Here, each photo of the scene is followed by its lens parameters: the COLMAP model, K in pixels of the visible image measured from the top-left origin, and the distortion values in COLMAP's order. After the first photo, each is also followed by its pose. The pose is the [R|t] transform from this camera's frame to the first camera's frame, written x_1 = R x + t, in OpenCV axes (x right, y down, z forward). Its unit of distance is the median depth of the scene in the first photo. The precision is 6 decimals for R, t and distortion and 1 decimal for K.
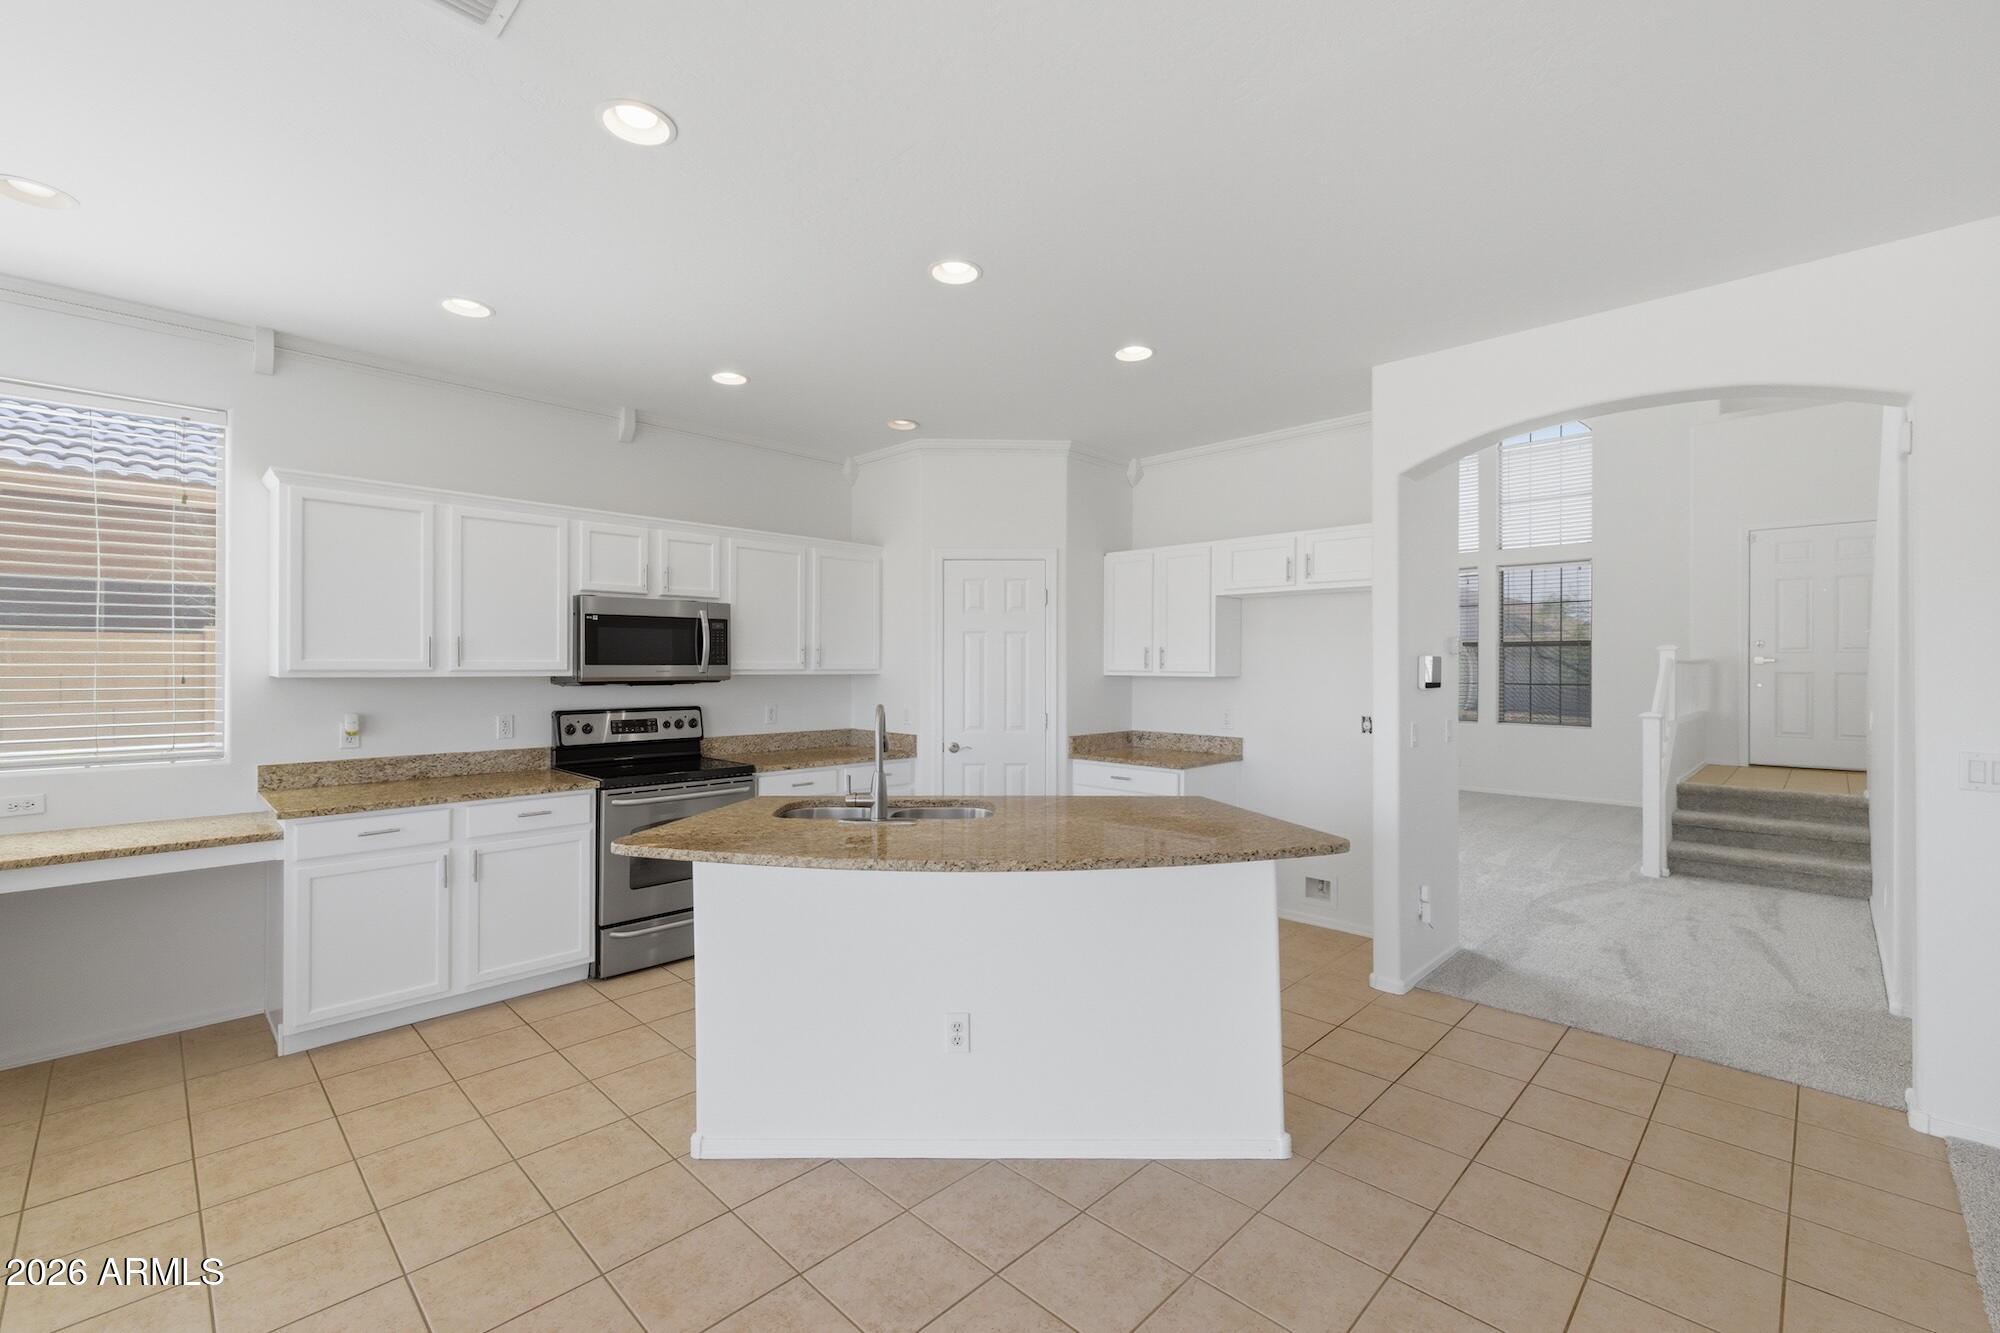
lens RADIAL K [[840.5, 0, 986.9], [0, 840.5, 662.8], [0, 0, 1]] dist [0.004465, -0.001215]
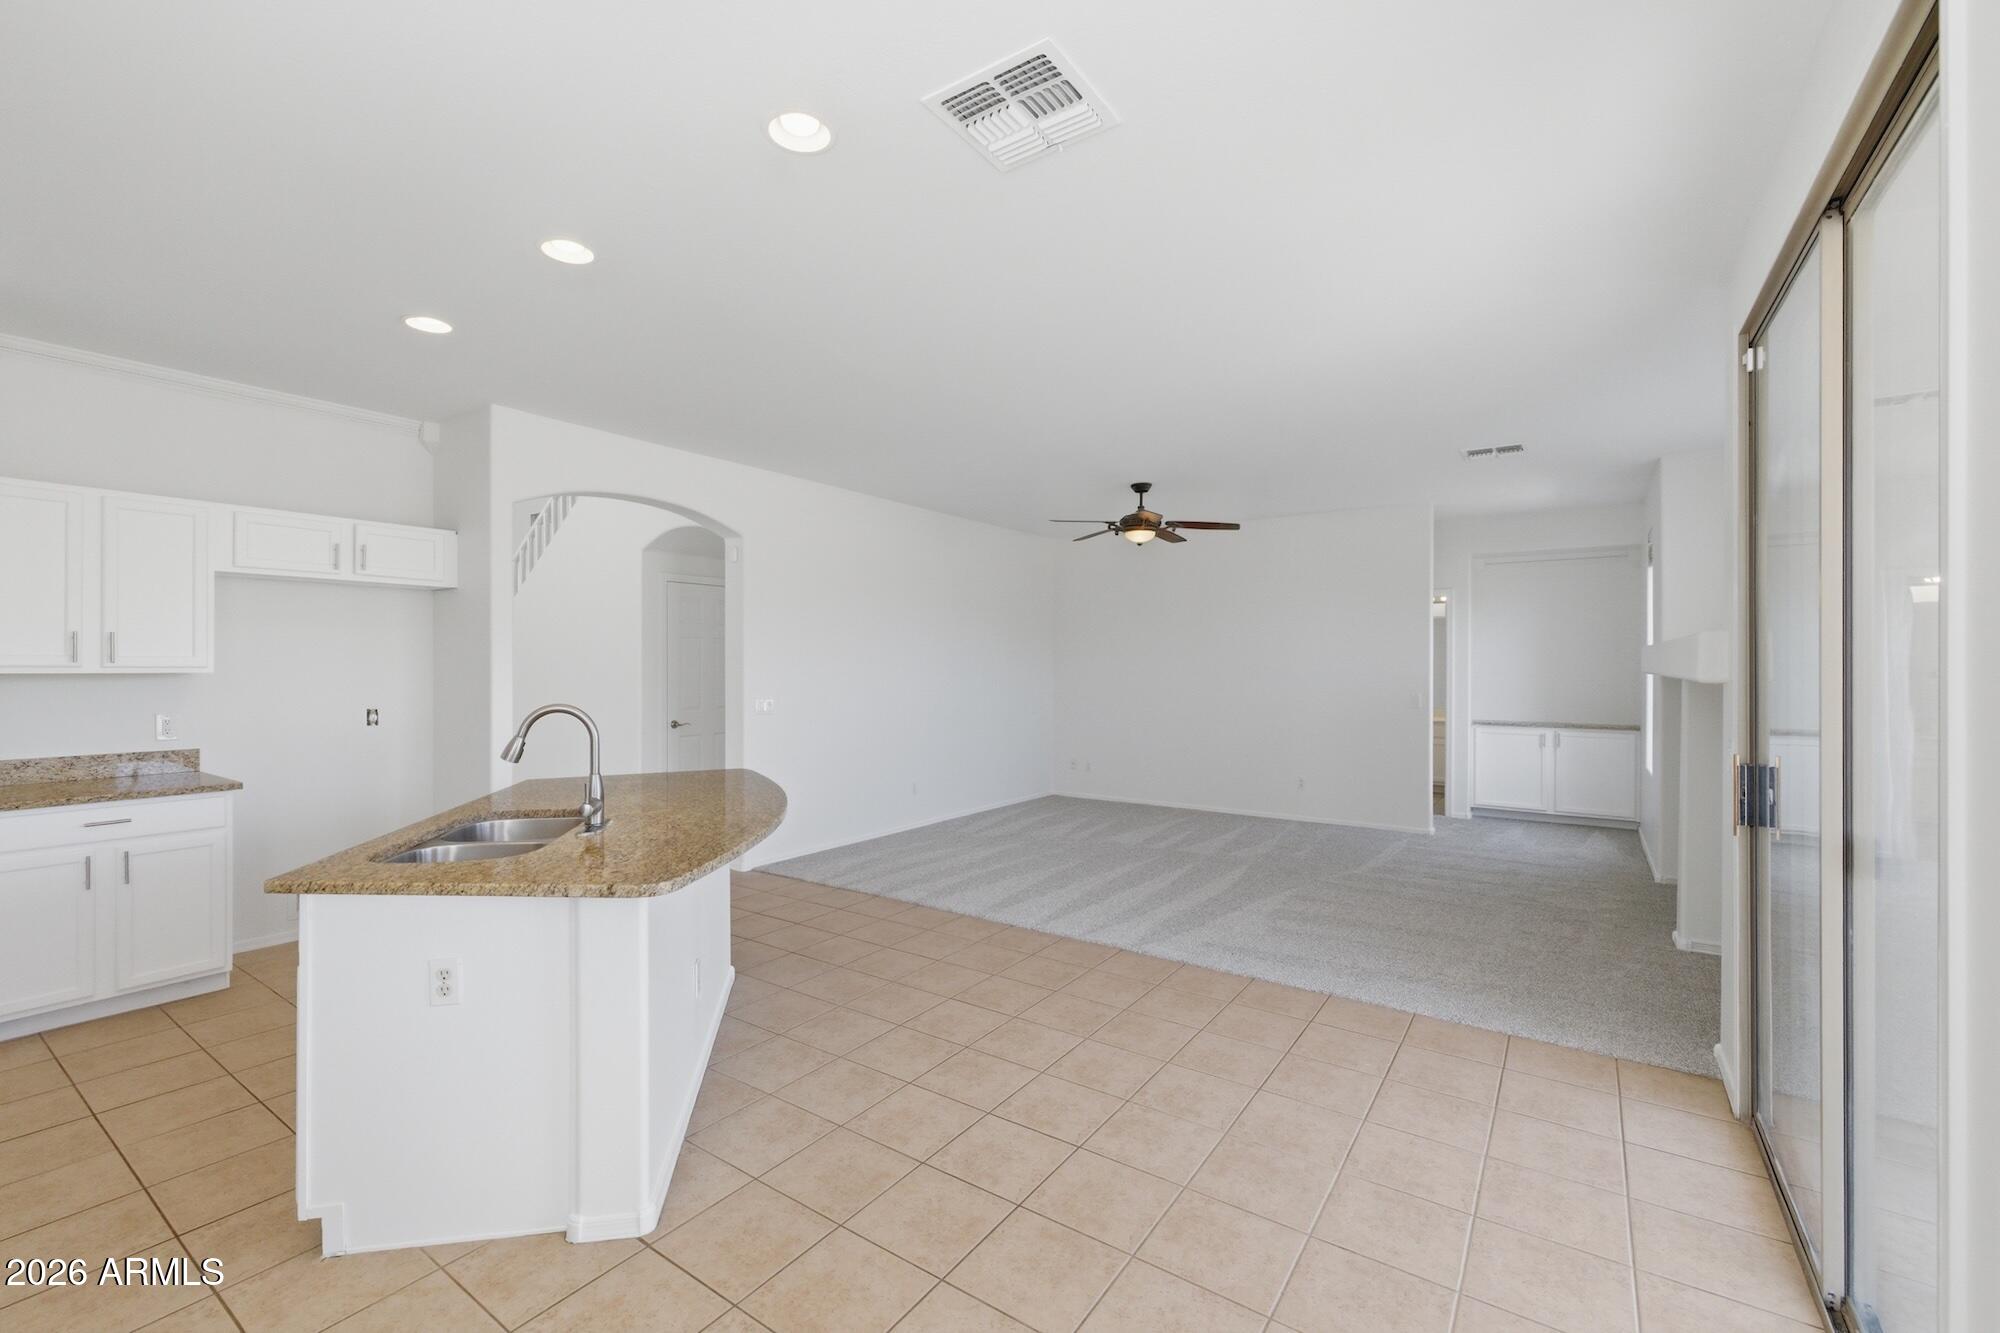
lens RADIAL K [[840.5, 0, 988.5], [0, 840.5, 668.1], [0, 0, 1]] dist [0.004465, -0.001215]
pose [[-0.170495, 0.003124, 0.985354, -1.406629], [0.002606, 0.999993, -0.002720, 0.038861], [-0.985355, 0.002104, -0.170502, 0.931196]]
